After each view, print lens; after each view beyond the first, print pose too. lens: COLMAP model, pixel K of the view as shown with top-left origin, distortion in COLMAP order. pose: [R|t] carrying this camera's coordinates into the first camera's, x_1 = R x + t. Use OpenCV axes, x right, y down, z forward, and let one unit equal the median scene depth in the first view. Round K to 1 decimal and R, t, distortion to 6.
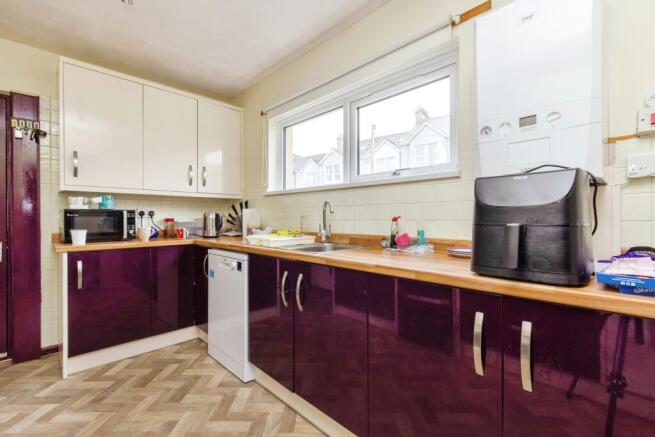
lens RADIAL K [[295.0, 0, 328.0], [0, 295.0, 217.6], [0, 0, 1]] dist [0.014388, -0.001100]
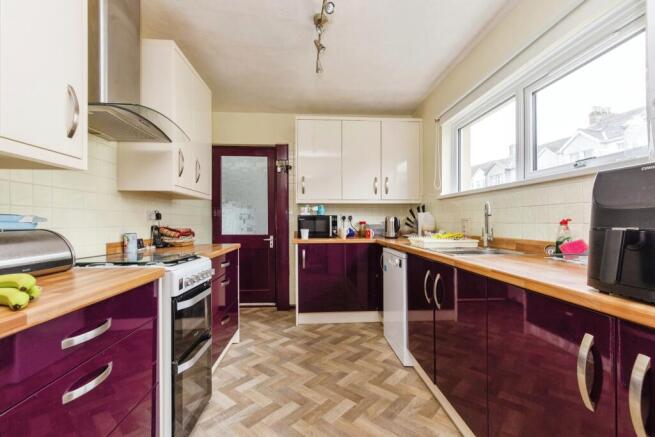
lens RADIAL K [[295.0, 0, 327.7], [0, 295.0, 220.9], [0, 0, 1]] dist [0.014388, -0.001100]
pose [[0.760313, -0.001910, -0.649554, 0.206635], [0.002480, 0.999997, -0.000036, -0.000204], [0.649552, -0.001583, 0.760315, -0.046400]]
